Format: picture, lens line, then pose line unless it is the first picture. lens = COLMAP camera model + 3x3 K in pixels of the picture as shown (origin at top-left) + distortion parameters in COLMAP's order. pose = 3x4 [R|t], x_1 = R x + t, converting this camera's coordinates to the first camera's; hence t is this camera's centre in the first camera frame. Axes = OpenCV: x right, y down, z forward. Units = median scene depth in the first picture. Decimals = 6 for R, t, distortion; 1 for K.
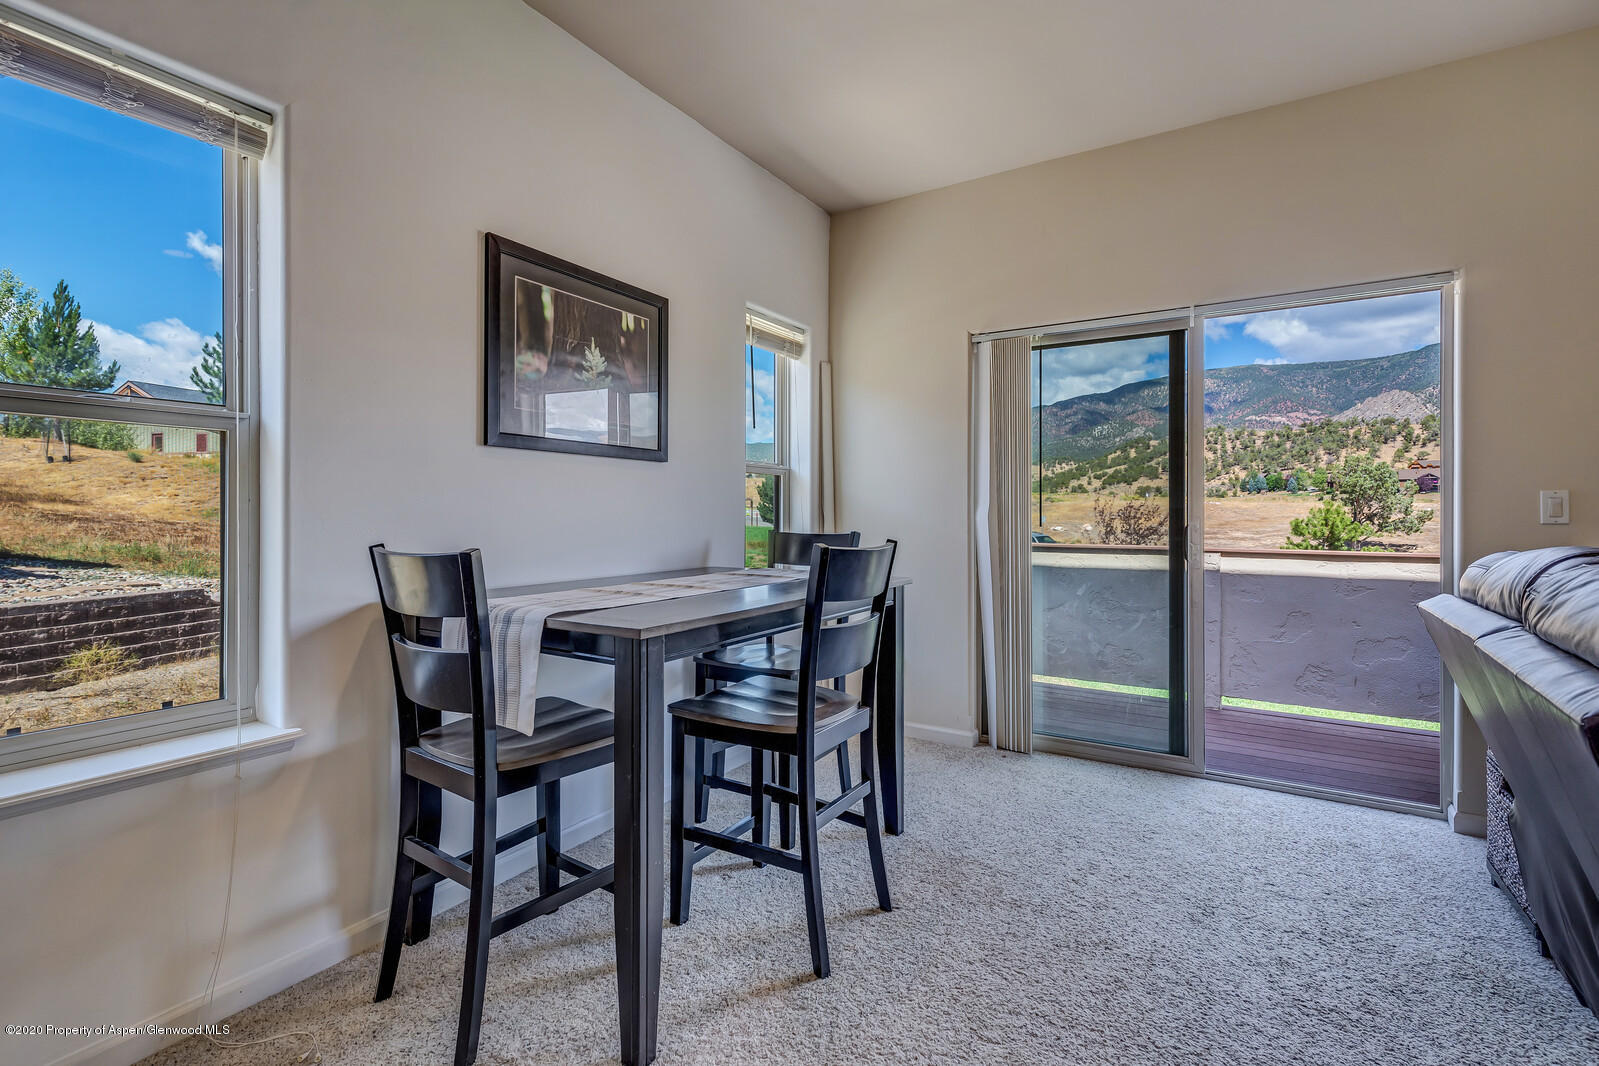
lens RADIAL K [[734.7, 0, 801.5], [0, 734.7, 511.8], [0, 0, 1]] dist [0.000144, -0.000138]
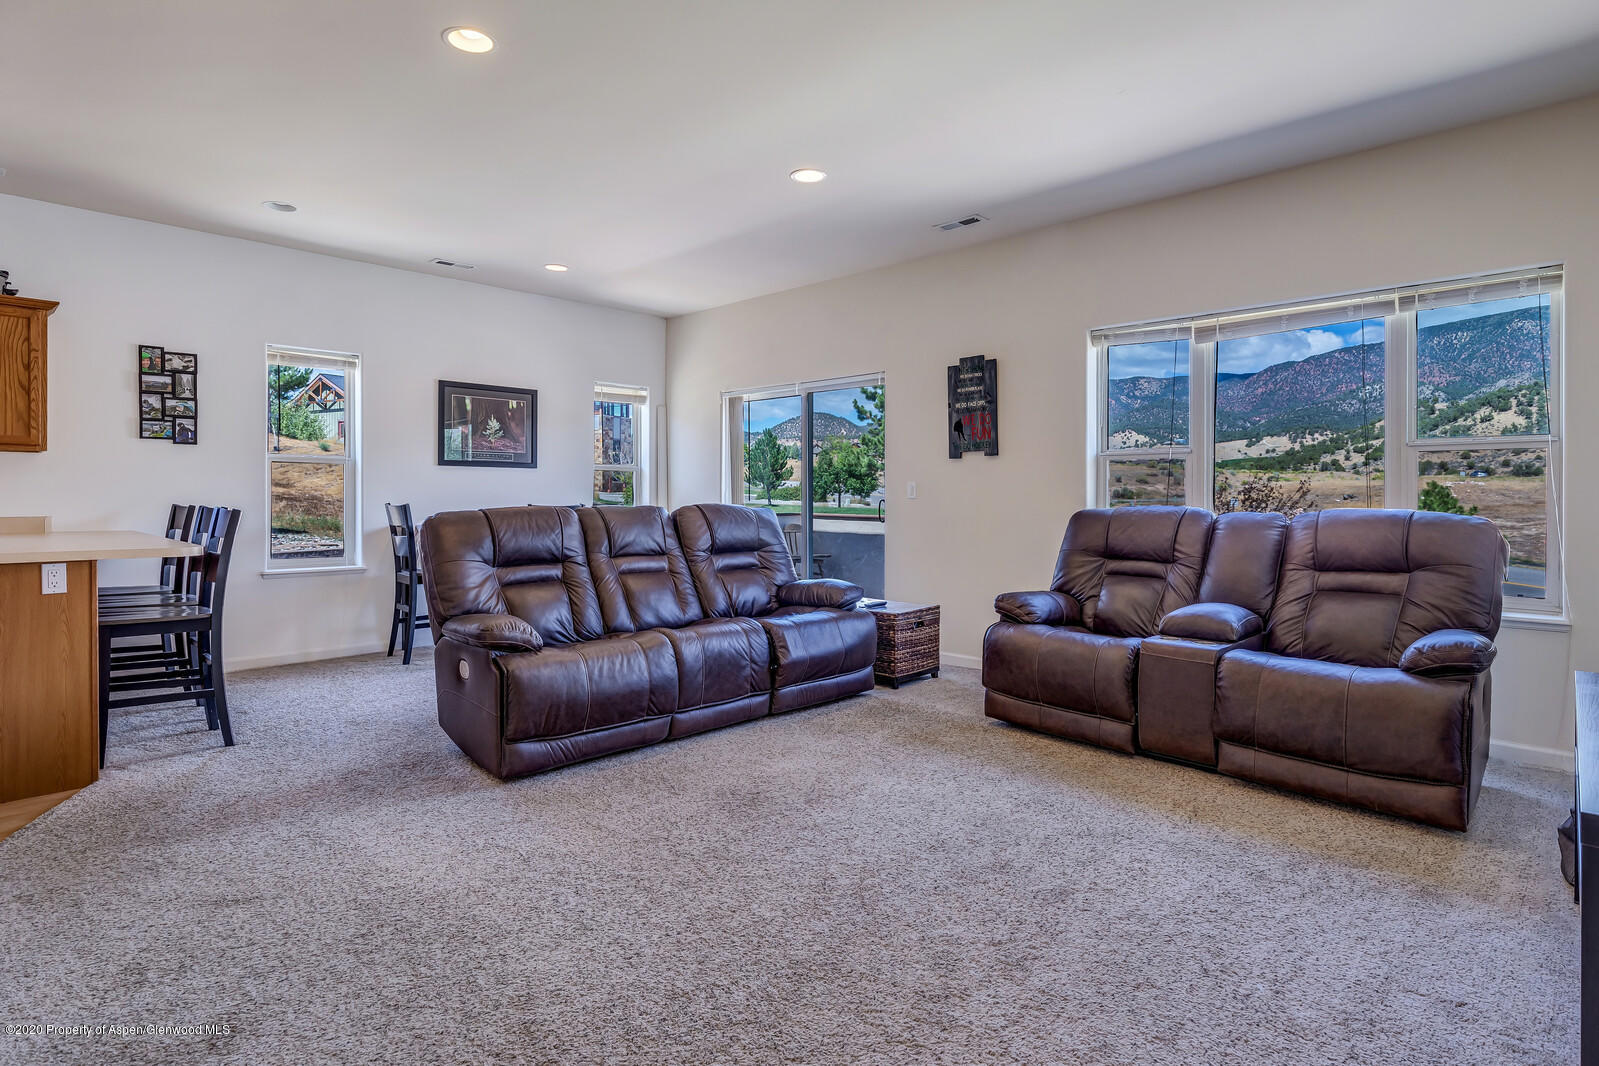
lens RADIAL K [[829.3, 0, 801.2], [0, 829.3, 497.1], [0, 0, 1]] dist [-0.002776, -0.000596]
pose [[0.976779, 0.002027, -0.214240, 0.284354], [-0.001120, 0.999990, 0.004356, 0.000698], [0.214247, -0.004015, 0.976771, -0.306874]]
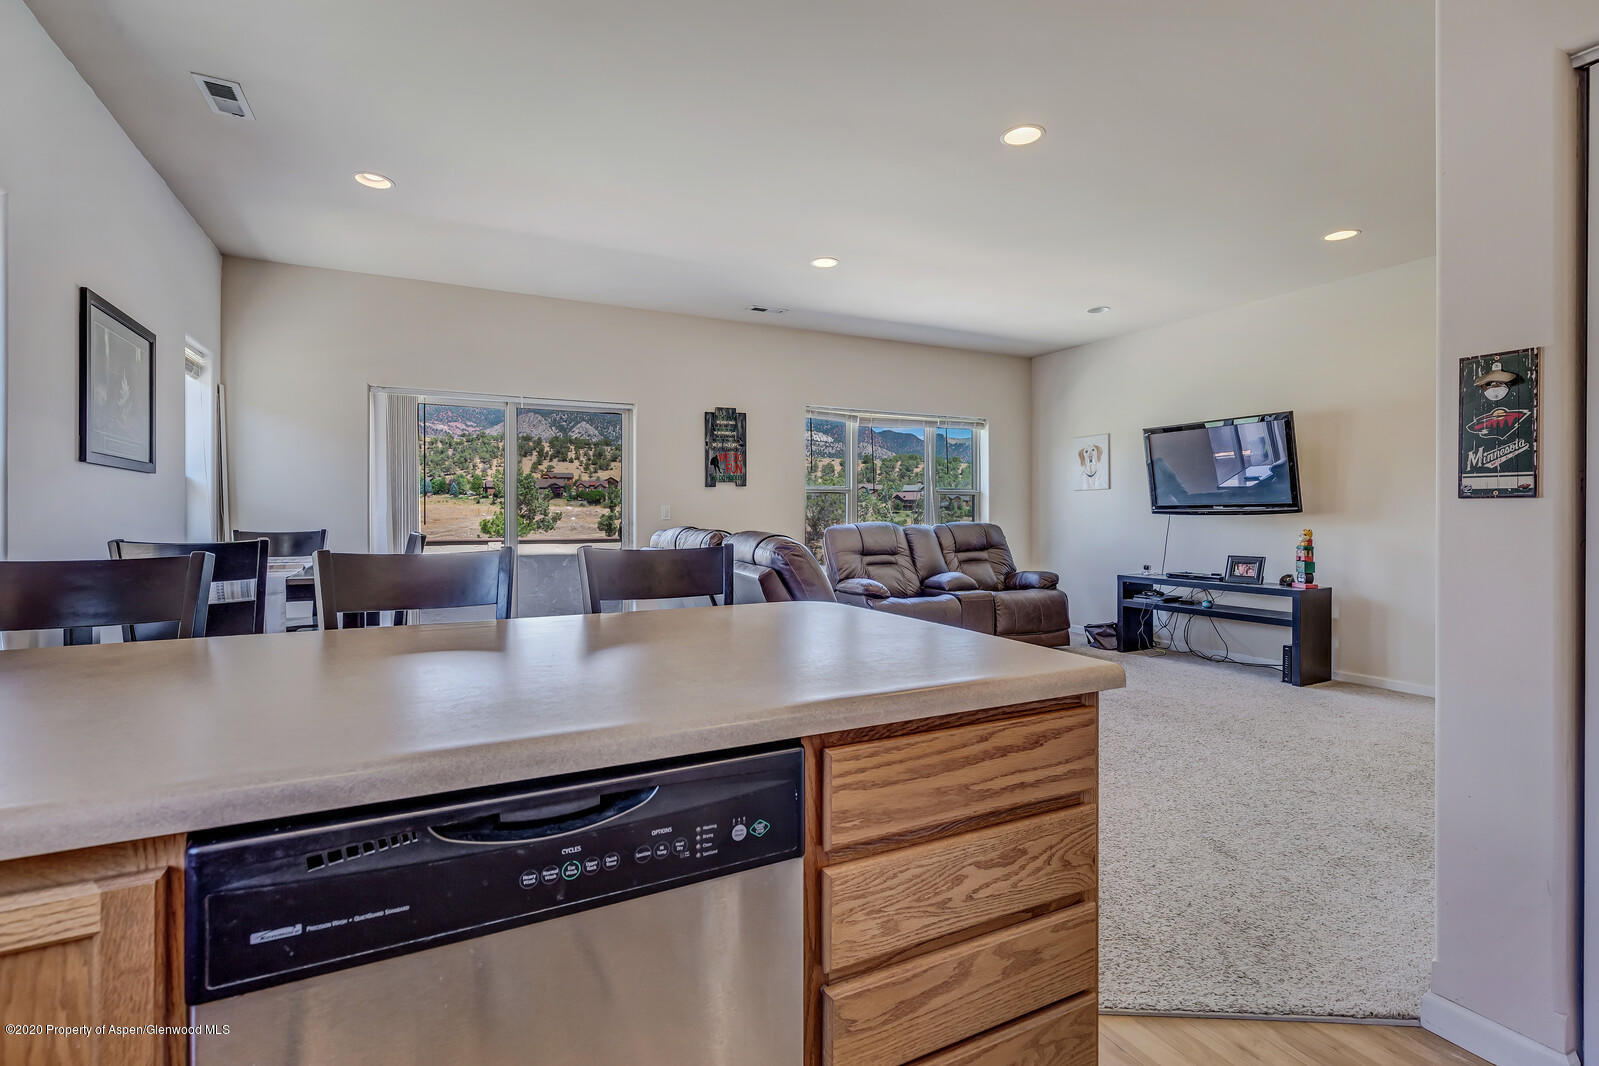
lens RADIAL K [[734.7, 0, 801.5], [0, 734.7, 511.8], [0, 0, 1]] dist [0.000144, -0.000138]
pose [[0.512914, 0.001281, 0.858439, -0.178948], [0.000877, 0.999998, -0.002017, -0.000947], [-0.858439, 0.001788, 0.512912, -0.133046]]
